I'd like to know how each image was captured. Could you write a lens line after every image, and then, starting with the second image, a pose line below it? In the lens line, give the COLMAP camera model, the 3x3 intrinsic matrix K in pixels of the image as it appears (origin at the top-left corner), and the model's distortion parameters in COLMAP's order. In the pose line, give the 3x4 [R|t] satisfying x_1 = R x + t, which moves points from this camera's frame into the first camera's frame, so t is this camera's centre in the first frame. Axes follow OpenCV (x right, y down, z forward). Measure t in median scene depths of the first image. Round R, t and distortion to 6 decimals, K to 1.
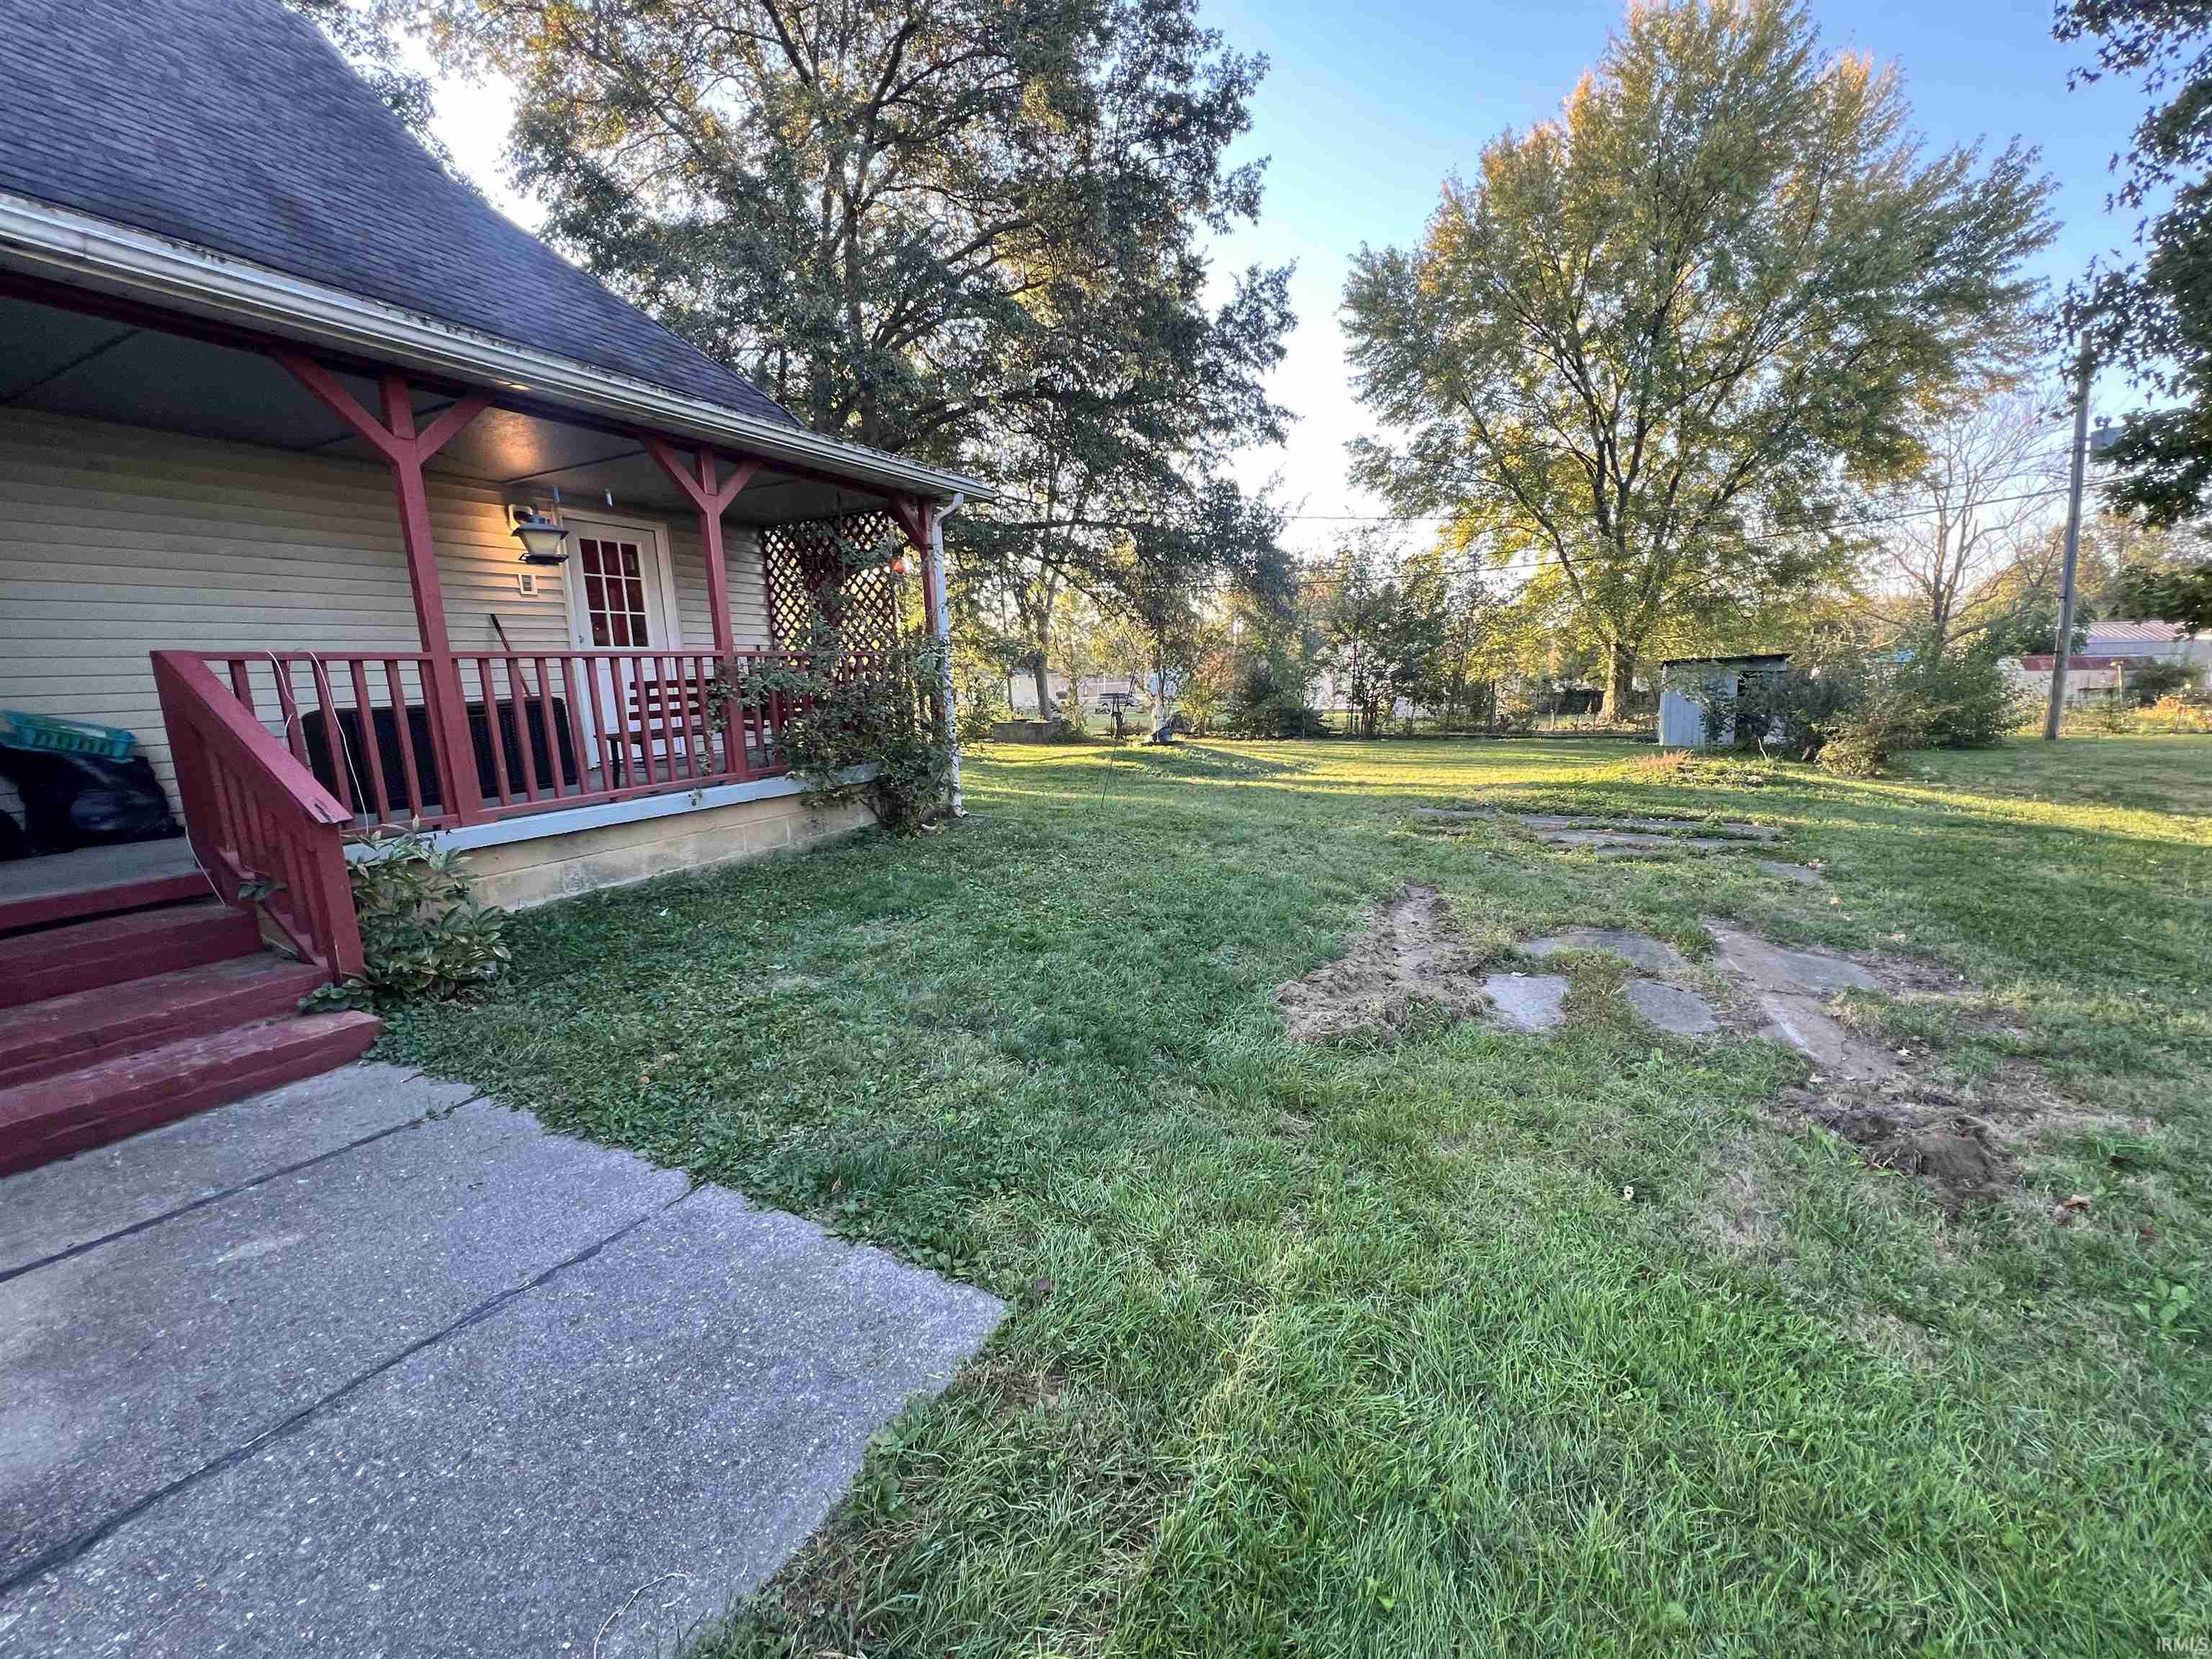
lens RADIAL K [[898.9, 0, 1106.0], [0, 898.9, 829.5], [0, 0, 1]] dist [-0.001797, -0.000183]
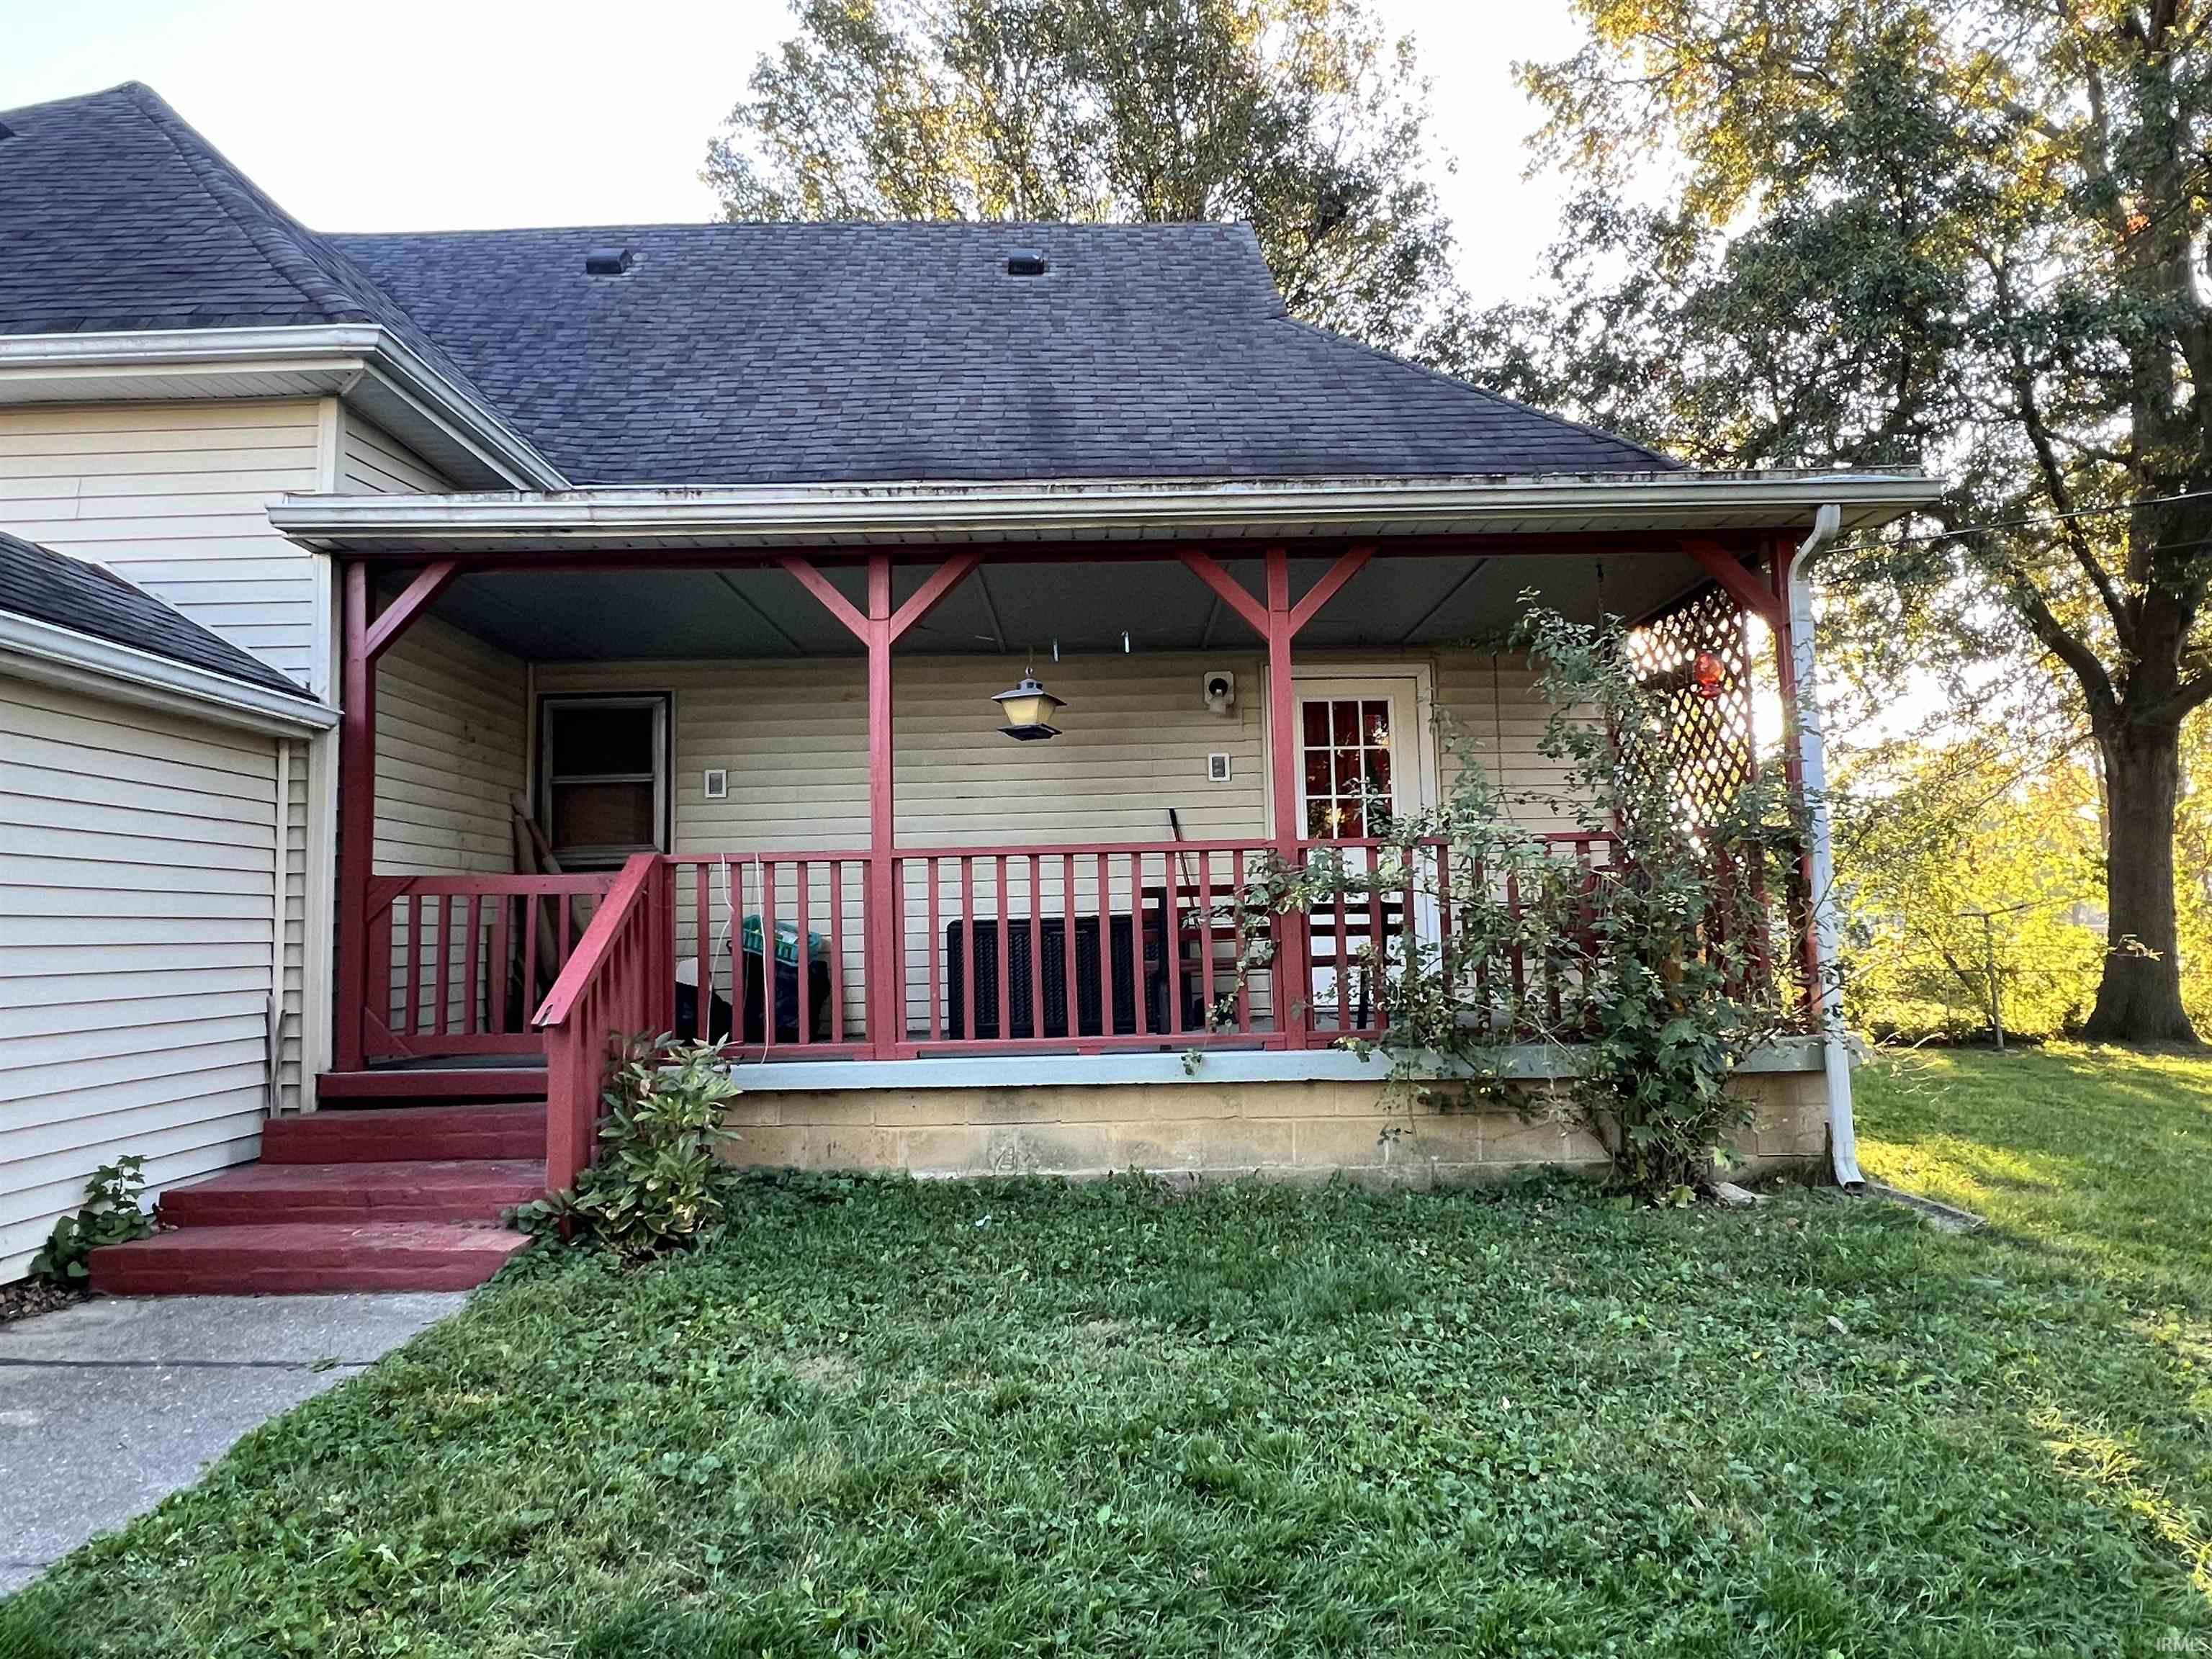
lens RADIAL K [[1318.6, 0, 1106.0], [0, 1318.6, 829.5], [0, 0, 1]] dist [-0.001318, -0.000290]
pose [[0.456150, -0.049427, -0.888529, 0.450380], [-0.150583, 0.979771, -0.131808, -0.080429], [0.877070, 0.193922, 0.439480, 0.601101]]
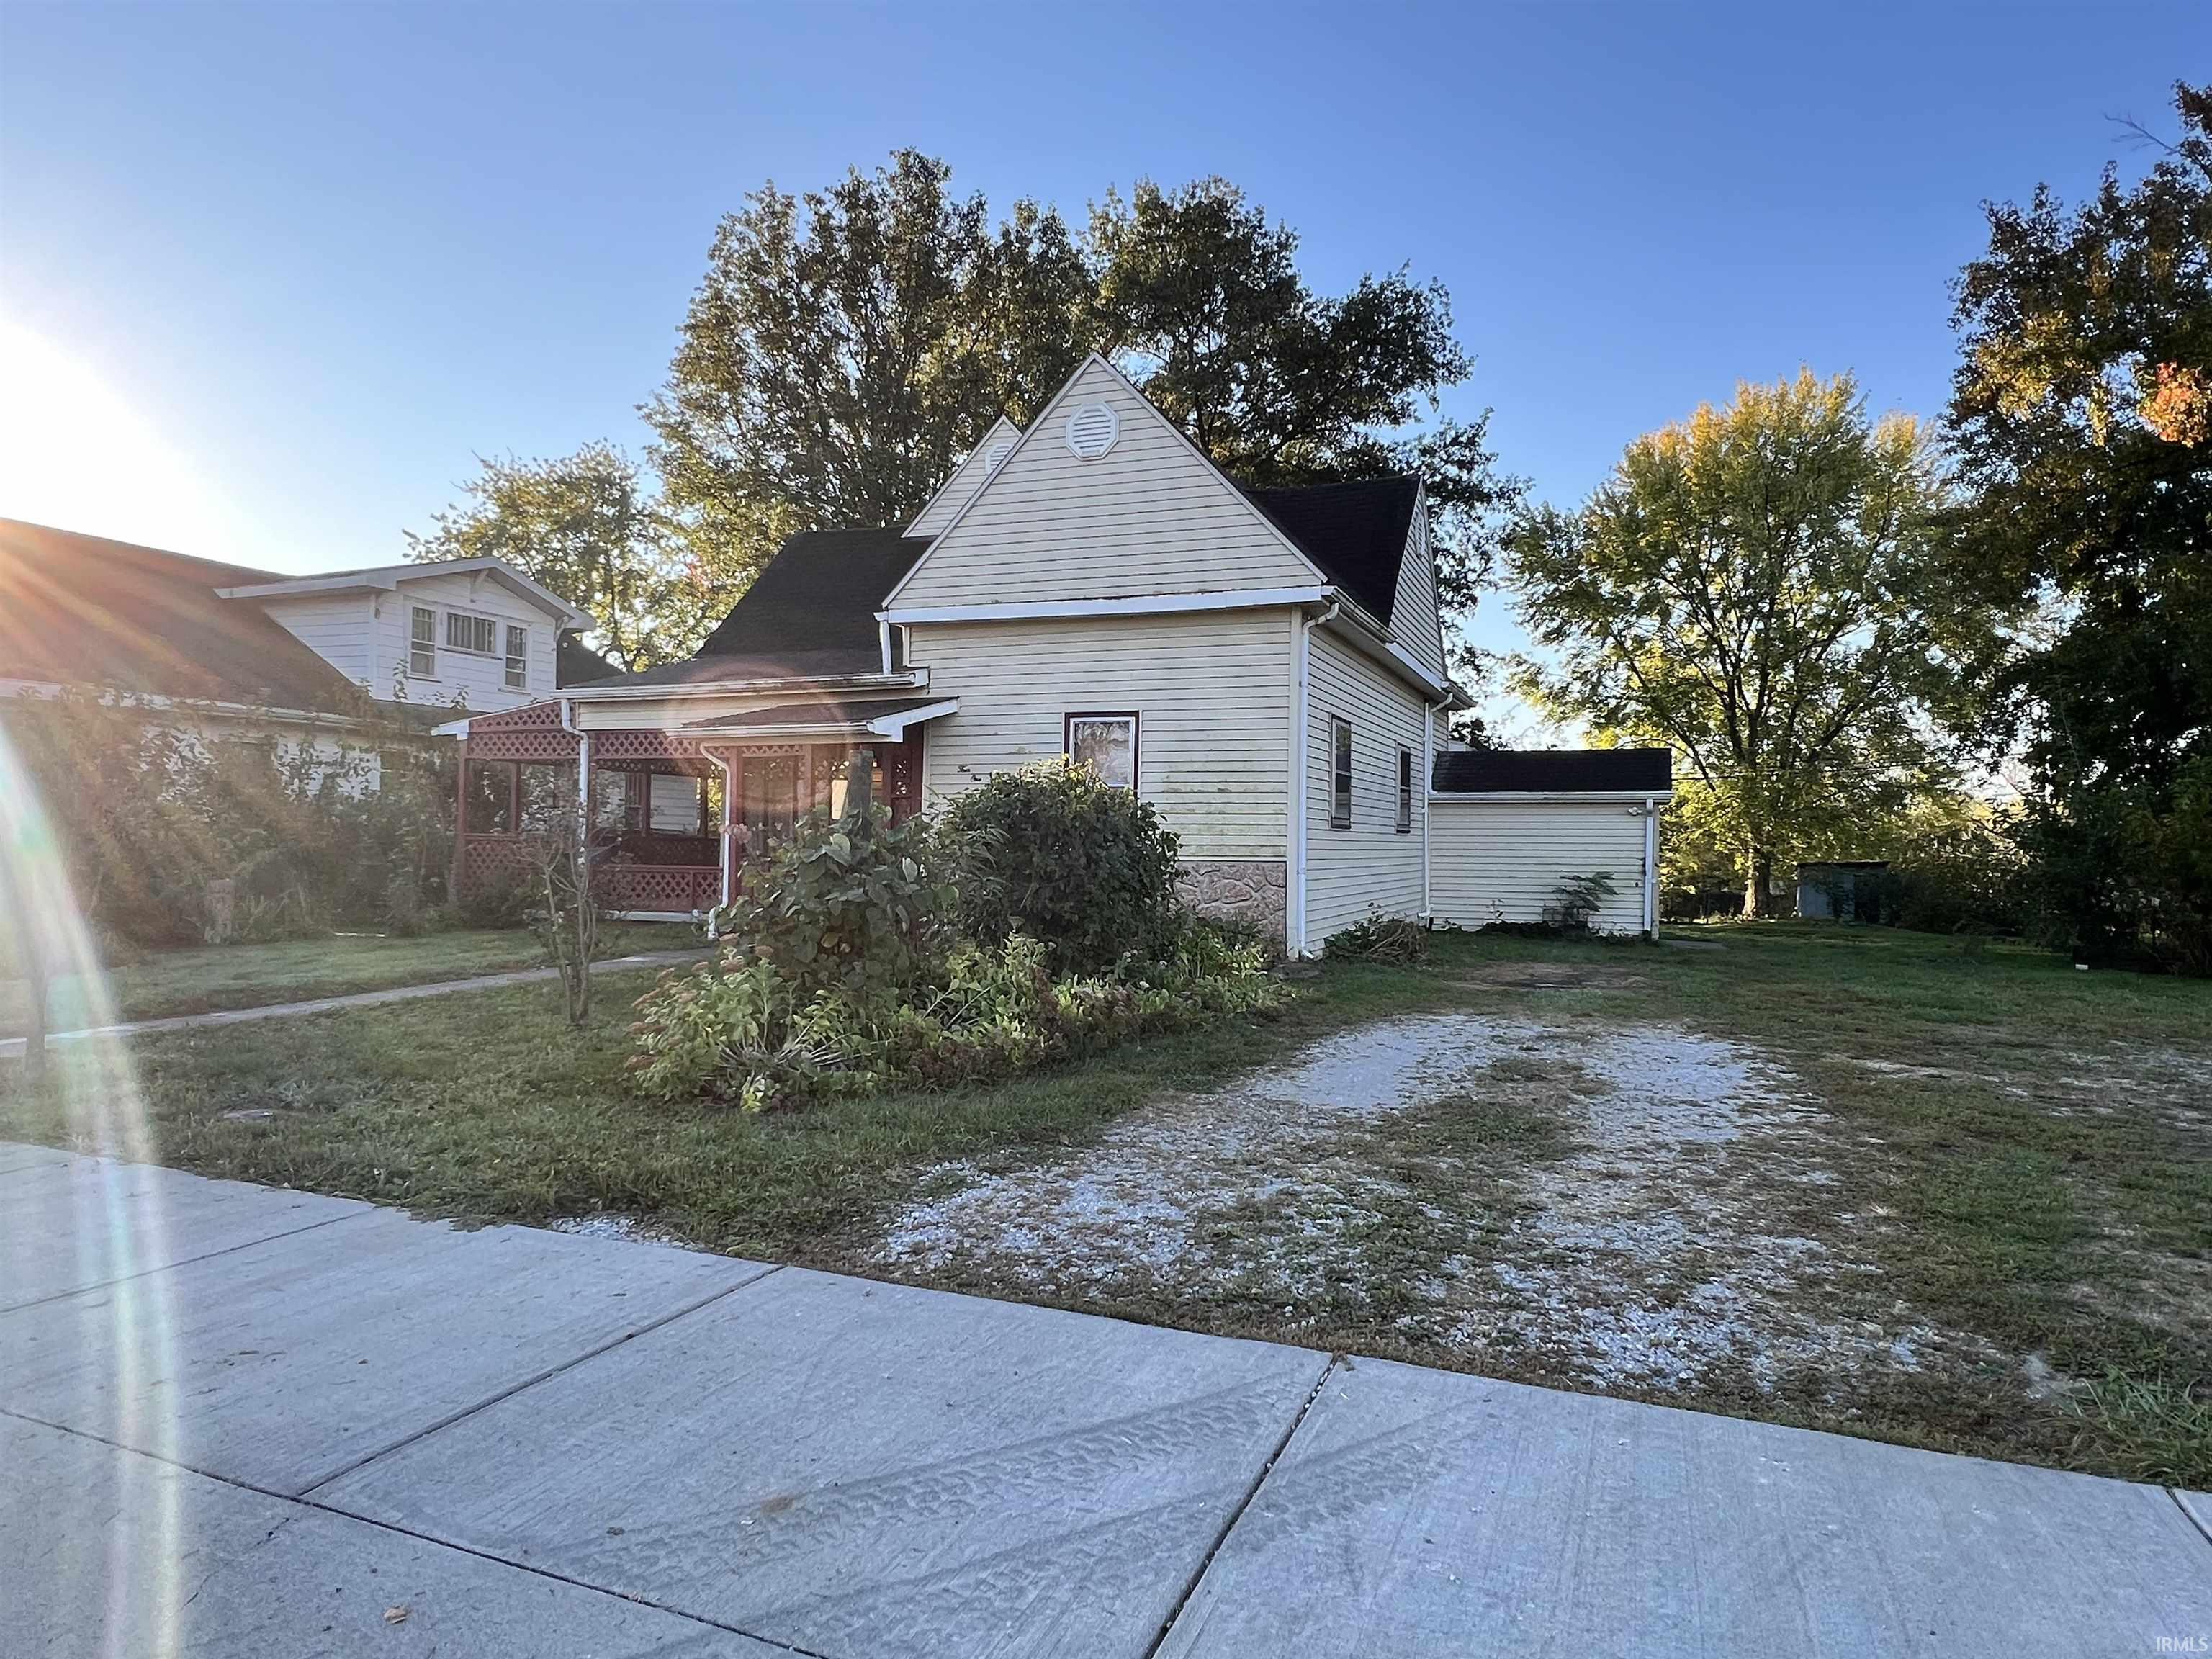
lens RADIAL K [[1318.6, 0, 1106.0], [0, 1318.6, 829.5], [0, 0, 1]] dist [-0.001318, -0.000290]
pose [[0.996409, 0.042524, 0.073214, -0.337236], [-0.027876, 0.981279, -0.190563, 0.100844], [-0.079947, 0.187838, 0.978941, -0.518912]]
